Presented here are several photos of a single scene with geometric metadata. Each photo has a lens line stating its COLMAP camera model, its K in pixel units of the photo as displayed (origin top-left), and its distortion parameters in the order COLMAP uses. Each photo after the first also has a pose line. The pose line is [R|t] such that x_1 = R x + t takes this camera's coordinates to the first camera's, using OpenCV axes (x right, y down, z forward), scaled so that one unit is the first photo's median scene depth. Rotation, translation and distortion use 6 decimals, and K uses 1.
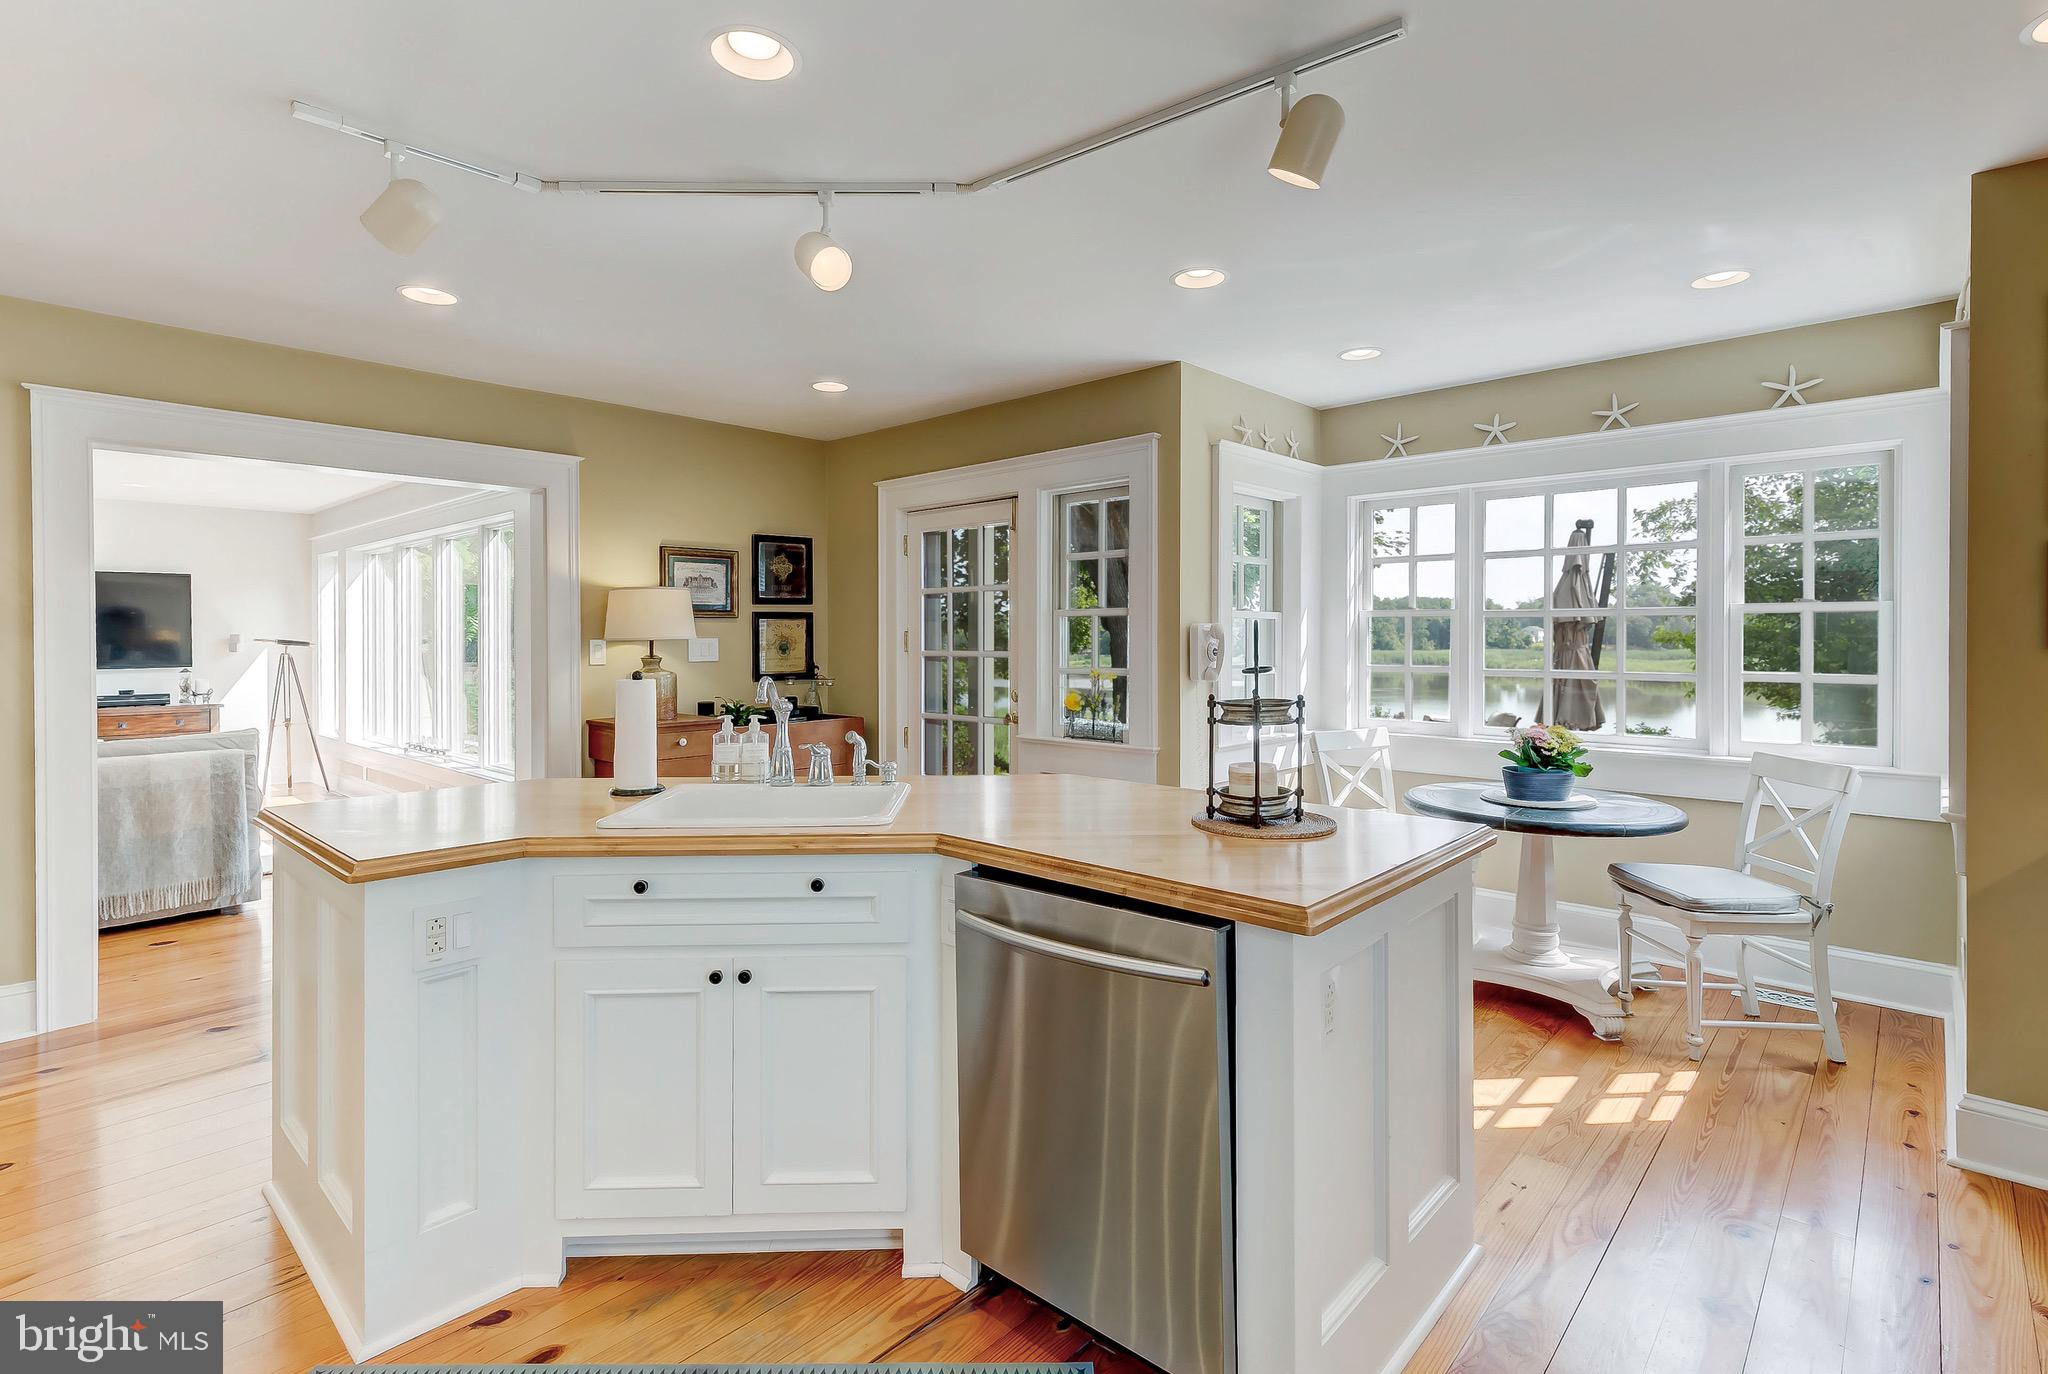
lens RADIAL K [[962.5, 0, 1063.5], [0, 962.5, 649.2], [0, 0, 1]] dist [0.030967, -0.000695]
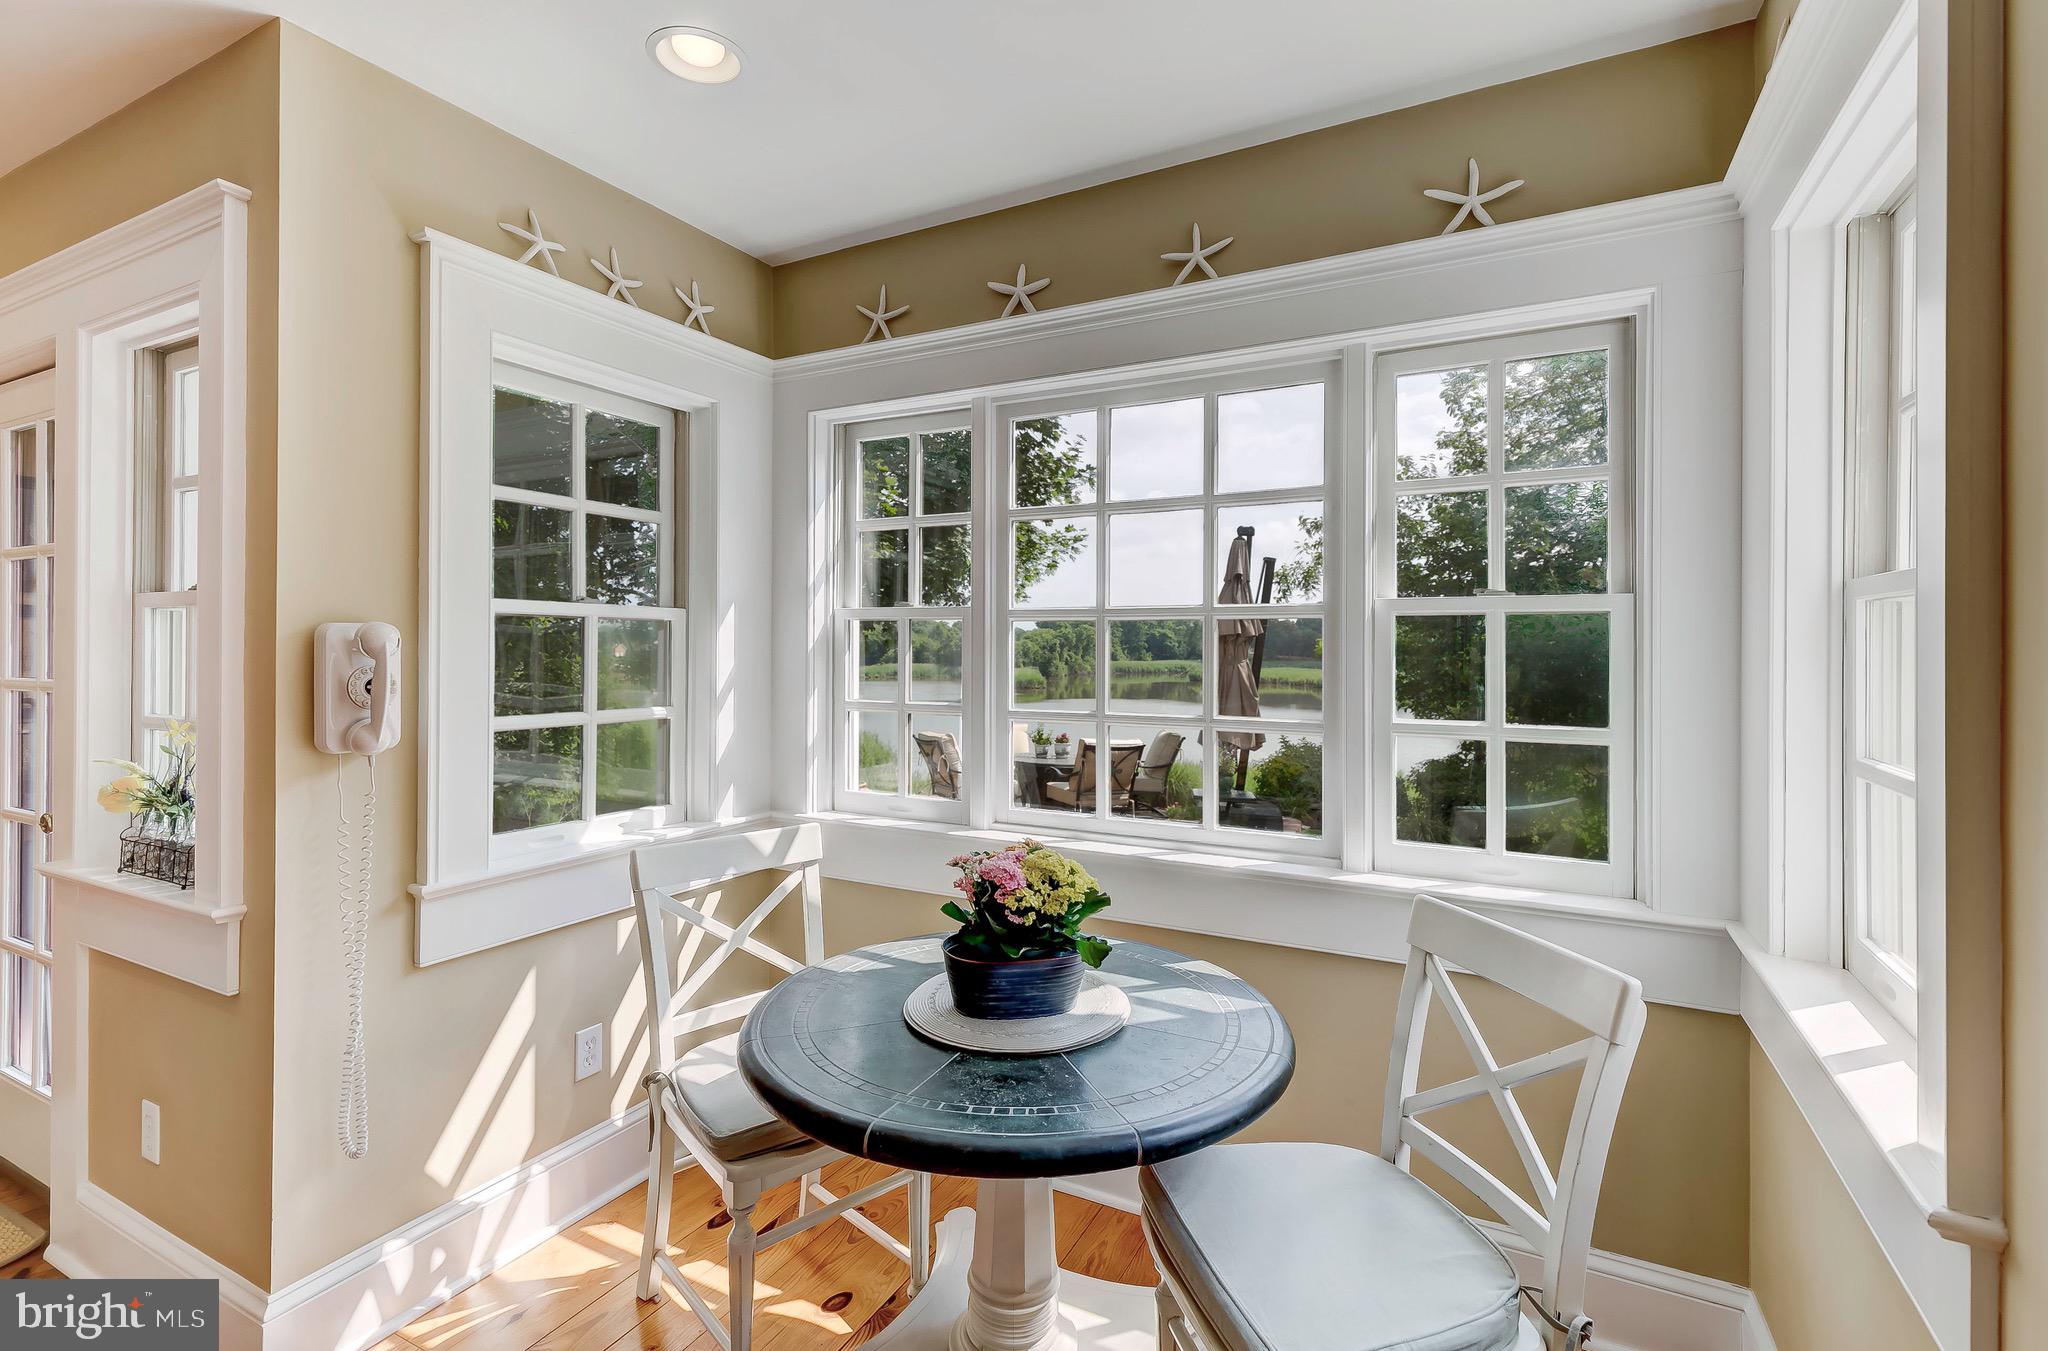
lens RADIAL K [[962.5, 0, 1017.2], [0, 962.5, 650.5], [0, 0, 1]] dist [0.030967, -0.000695]
pose [[0.971757, 0.005265, 0.235927, 0.287027], [-0.002777, 0.999937, -0.010877, -0.008184], [-0.235969, 0.009915, 0.971710, 0.415224]]
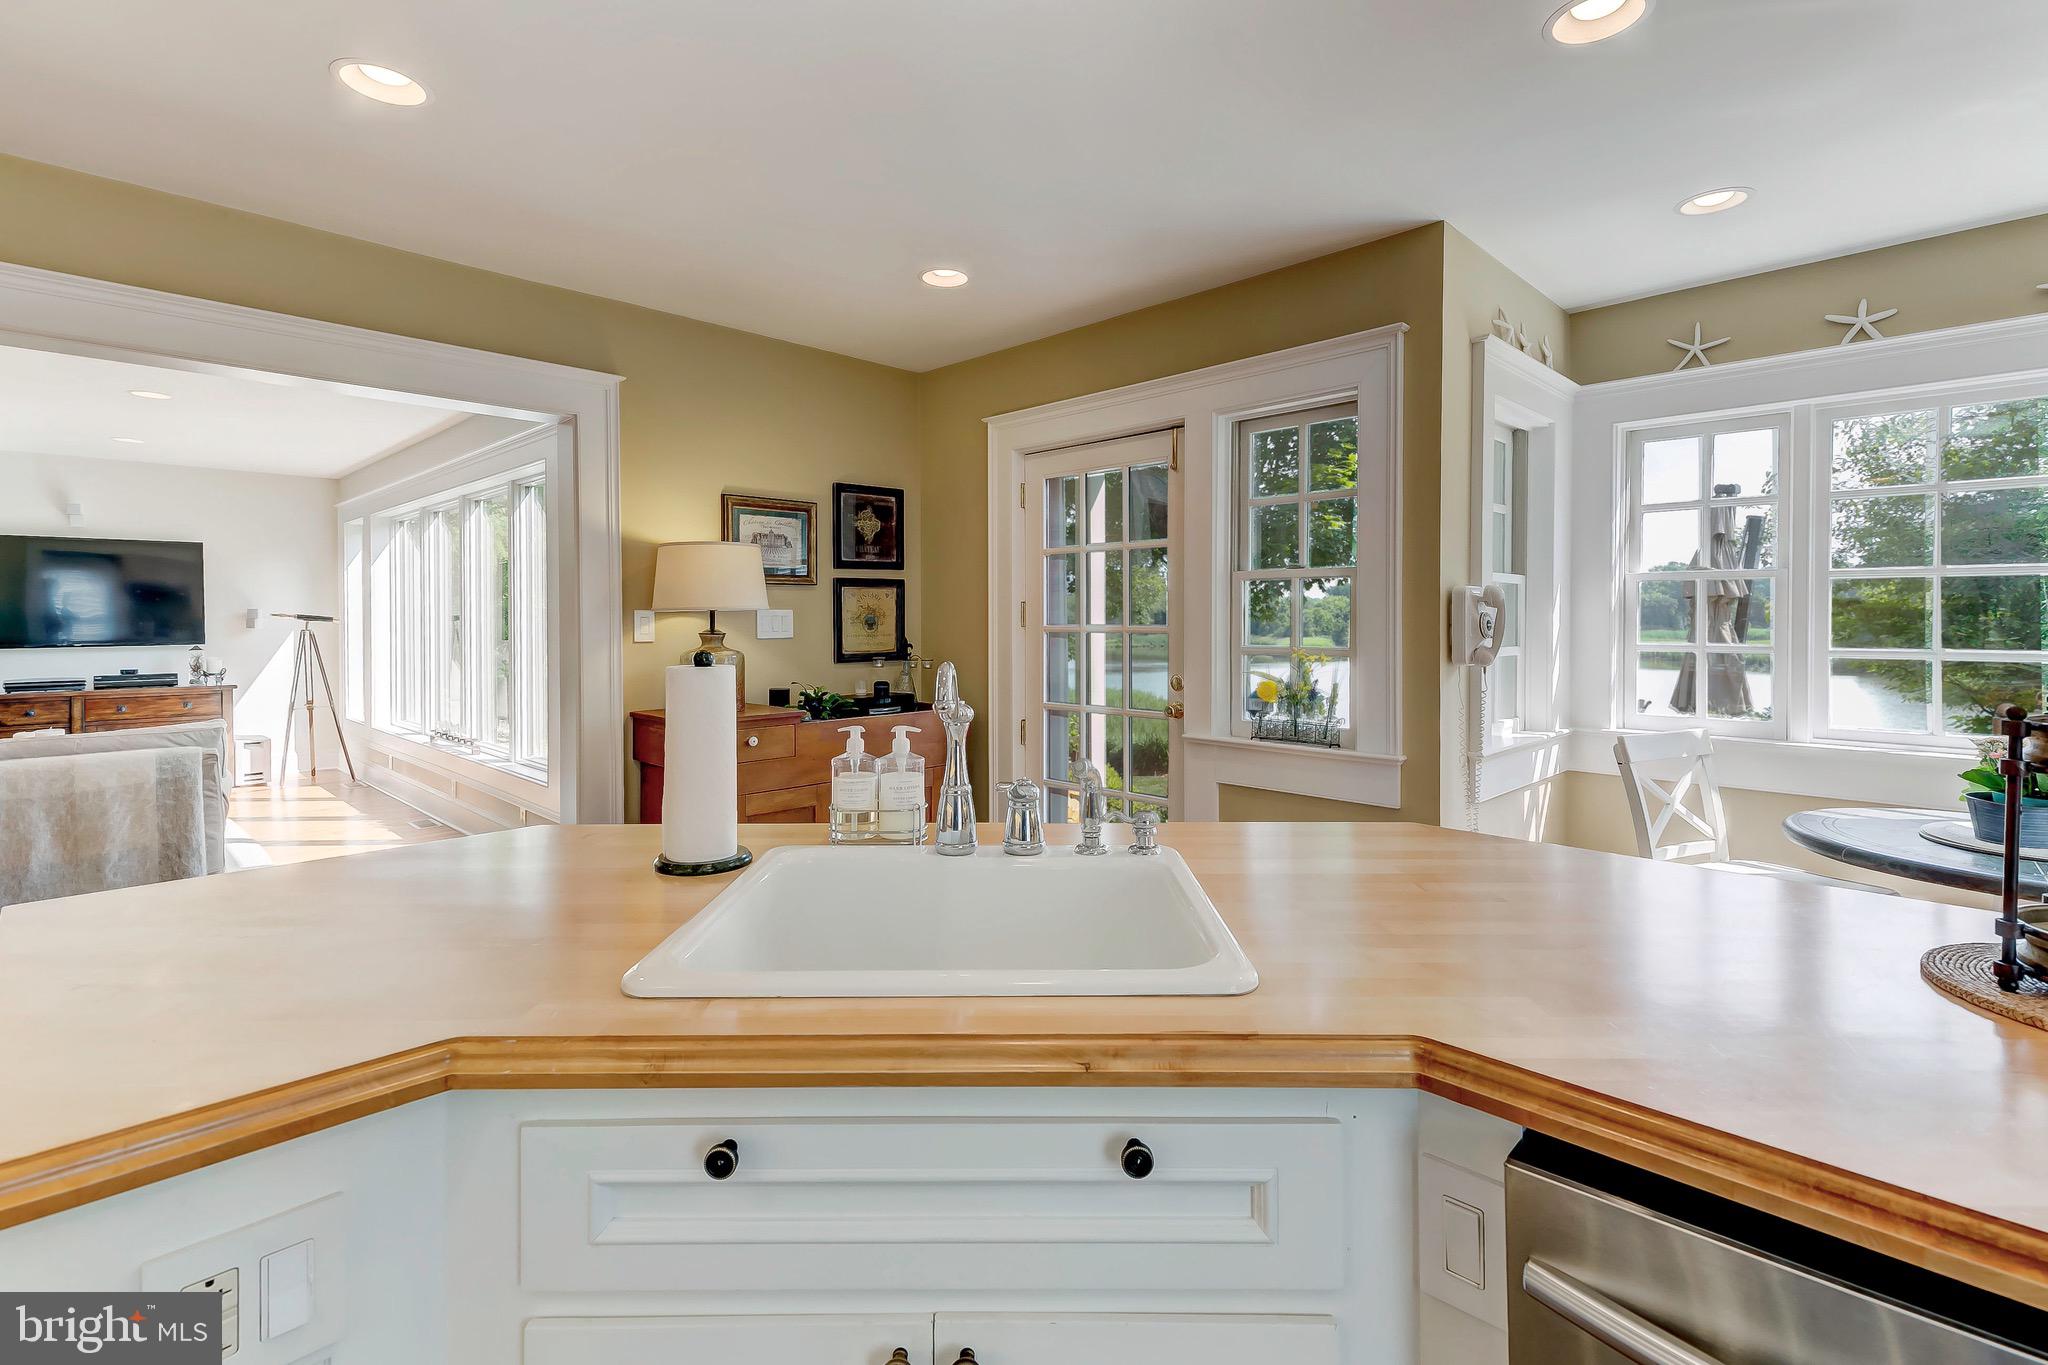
lens RADIAL K [[962.5, 0, 1108.0], [0, 962.5, 635.4], [0, 0, 1]] dist [0.030967, -0.000695]
pose [[0.999982, 0.001068, -0.005954, -0.105577], [-0.001024, 0.999972, 0.007380, 0.004938], [0.005962, -0.007374, 0.999955, 0.230020]]
